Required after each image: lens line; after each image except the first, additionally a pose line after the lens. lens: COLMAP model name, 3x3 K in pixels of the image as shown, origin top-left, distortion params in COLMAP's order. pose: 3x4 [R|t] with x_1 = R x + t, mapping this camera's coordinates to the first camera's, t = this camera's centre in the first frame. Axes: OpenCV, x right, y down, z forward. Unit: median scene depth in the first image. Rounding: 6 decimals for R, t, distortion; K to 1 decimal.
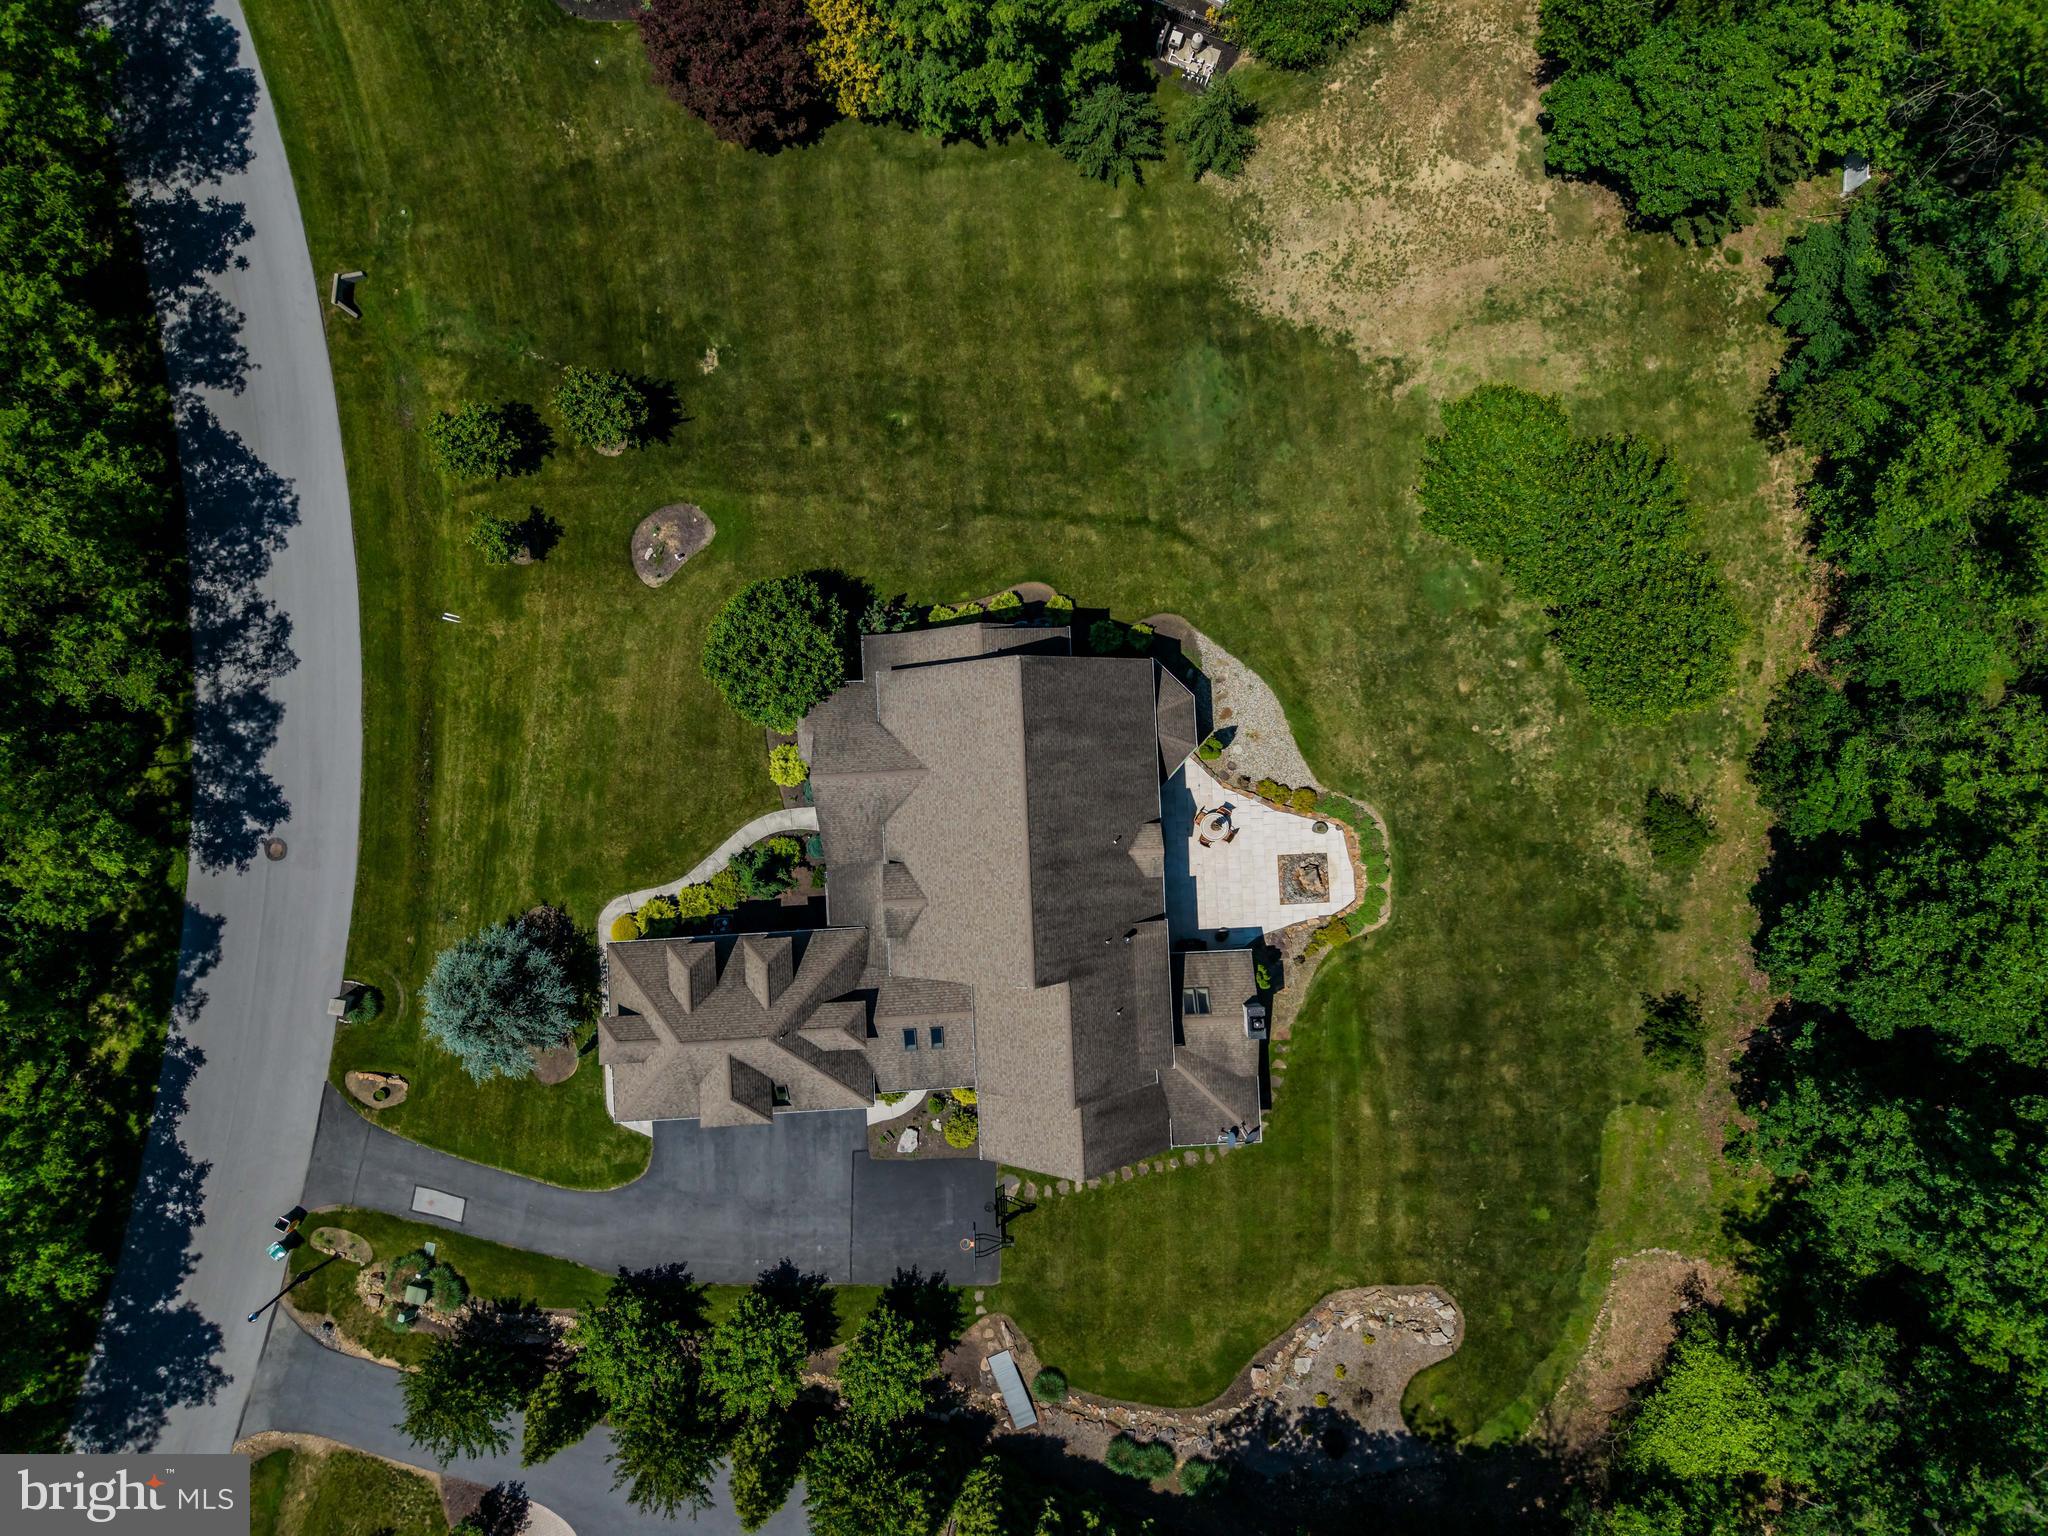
lens RADIAL K [[1385.1, 0, 1006.2], [0, 1385.1, 764.1], [0, 0, 1]] dist [0.023462, -0.002320]
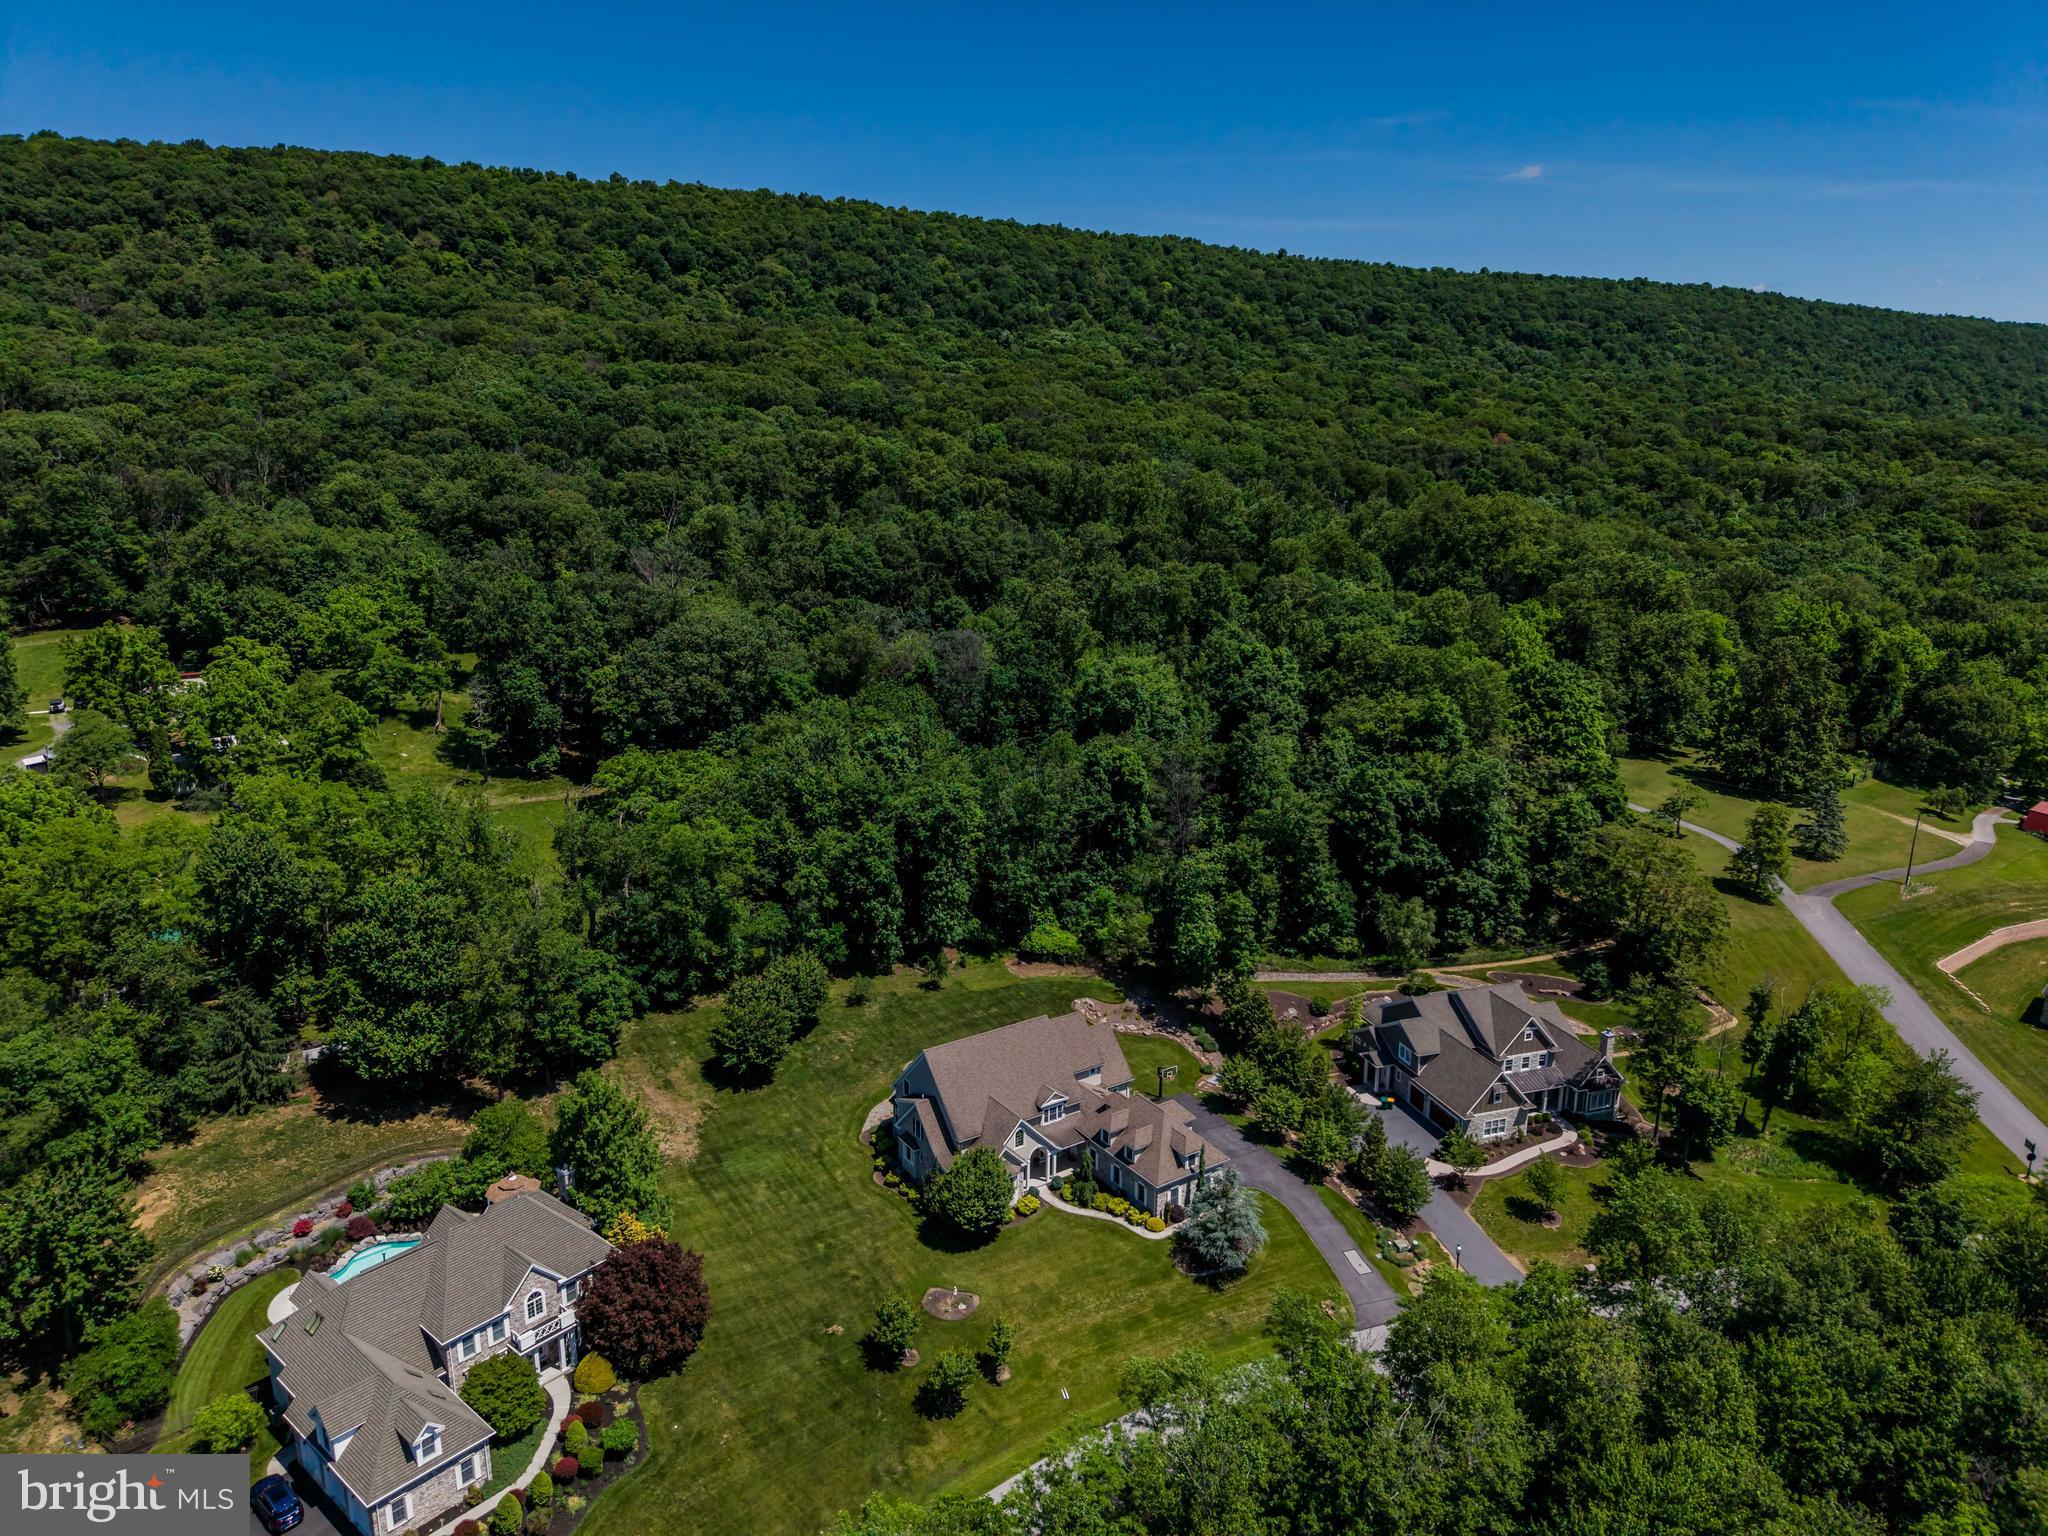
lens RADIAL K [[1449.1, 0, 1024.0], [0, 1449.1, 768.0], [0, 0, 1]] dist [0.021408, -0.003435]
pose [[-0.522383, -0.235833, 0.819450, -1.514495], [0.852711, -0.144299, 0.502058, -0.838720], [-0.000156, 0.961021, 0.276477, -0.070041]]
